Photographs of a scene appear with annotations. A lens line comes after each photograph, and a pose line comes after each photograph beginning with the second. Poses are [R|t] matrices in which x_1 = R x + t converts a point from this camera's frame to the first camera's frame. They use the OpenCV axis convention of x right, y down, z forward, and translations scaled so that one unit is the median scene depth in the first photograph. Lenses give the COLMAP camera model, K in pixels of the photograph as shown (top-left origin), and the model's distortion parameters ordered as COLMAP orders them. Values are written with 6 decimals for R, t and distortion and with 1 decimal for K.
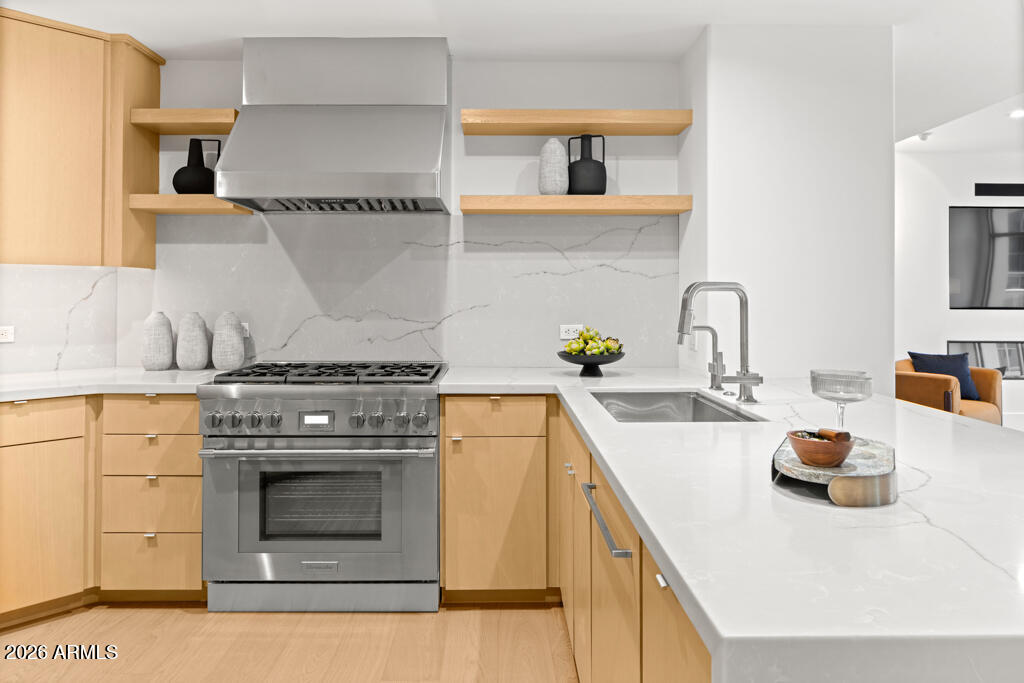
lens RADIAL K [[710.1, 0, 510.1], [0, 710.1, 291.6], [0, 0, 1]] dist [-0.004059, -0.000875]
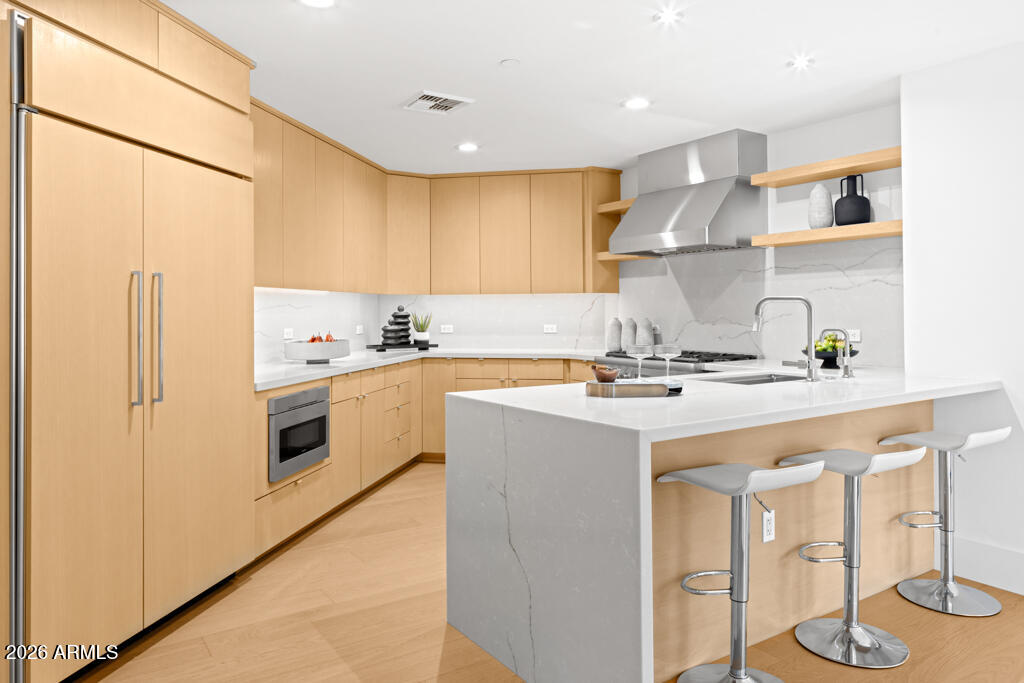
lens RADIAL K [[710.1, 0, 510.1], [0, 710.1, 291.6], [0, 0, 1]] dist [-0.004059, -0.000875]
pose [[0.542741, -0.026965, -0.839467, 0.807806], [0.009348, 0.999617, -0.026066, 0.007024], [0.839848, 0.006300, 0.542785, -0.161974]]
